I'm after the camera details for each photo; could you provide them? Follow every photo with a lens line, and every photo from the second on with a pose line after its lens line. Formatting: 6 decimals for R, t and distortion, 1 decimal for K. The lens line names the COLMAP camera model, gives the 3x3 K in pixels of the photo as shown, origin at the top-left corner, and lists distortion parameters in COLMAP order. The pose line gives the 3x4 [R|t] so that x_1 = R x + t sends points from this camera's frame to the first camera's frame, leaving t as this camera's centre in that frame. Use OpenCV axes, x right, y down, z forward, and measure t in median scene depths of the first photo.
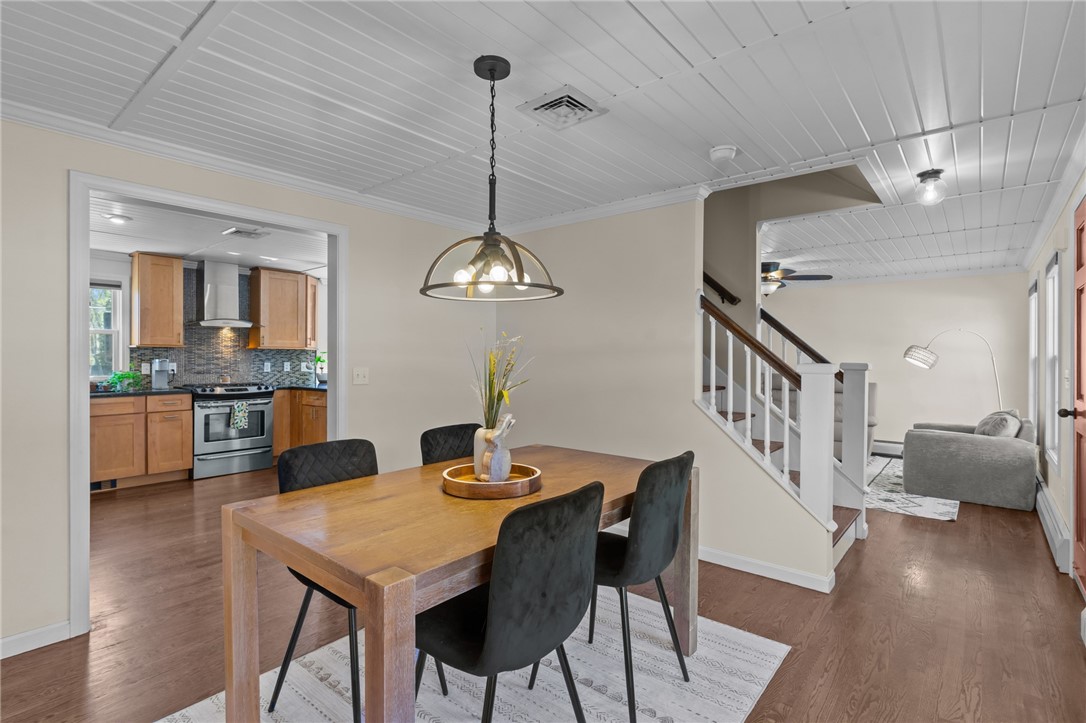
lens RADIAL K [[521.5, 0, 538.9], [0, 521.5, 354.8], [0, 0, 1]] dist [0.006146, 0.002078]
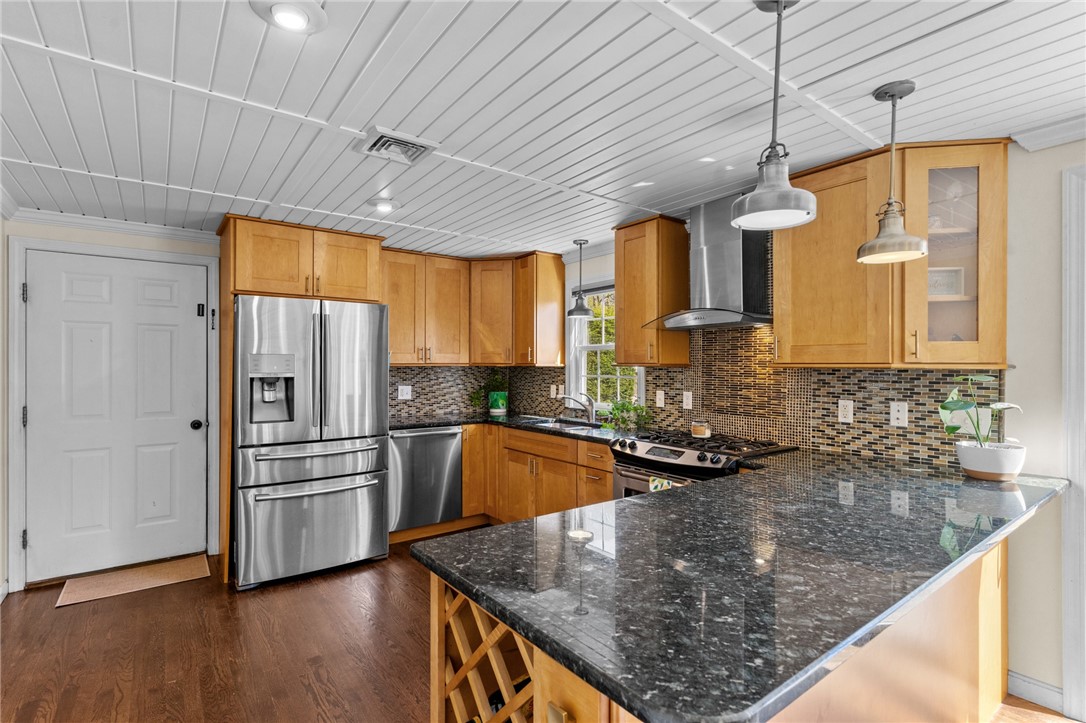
lens RADIAL K [[521.5, 0, 544.5], [0, 521.5, 363.7], [0, 0, 1]] dist [0.006146, 0.002078]
pose [[-0.241092, -0.004691, -0.970491, -0.070565], [0.004931, 0.999969, -0.006059, -0.014242], [0.970490, -0.006247, -0.241062, 0.994567]]
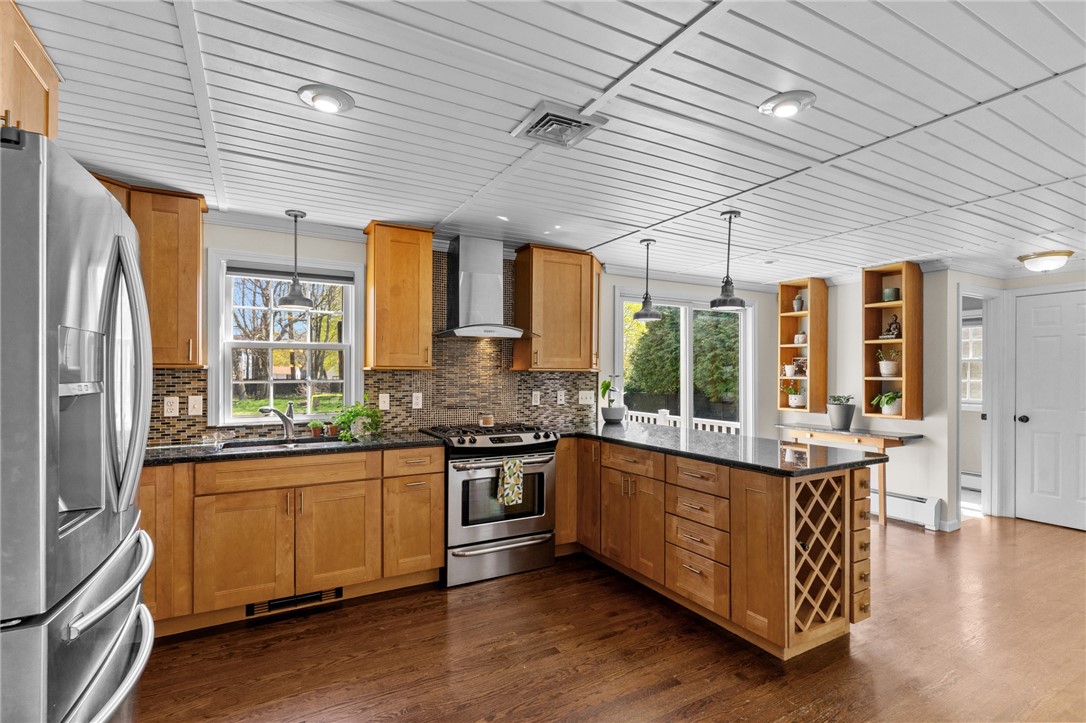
lens RADIAL K [[521.5, 0, 543.6], [0, 521.5, 364.9], [0, 0, 1]] dist [0.006146, 0.002078]
pose [[0.935713, -0.001140, -0.352761, -0.317004], [-0.002065, 0.999960, -0.008709, -0.014665], [0.352756, 0.008877, 0.935673, 0.437610]]
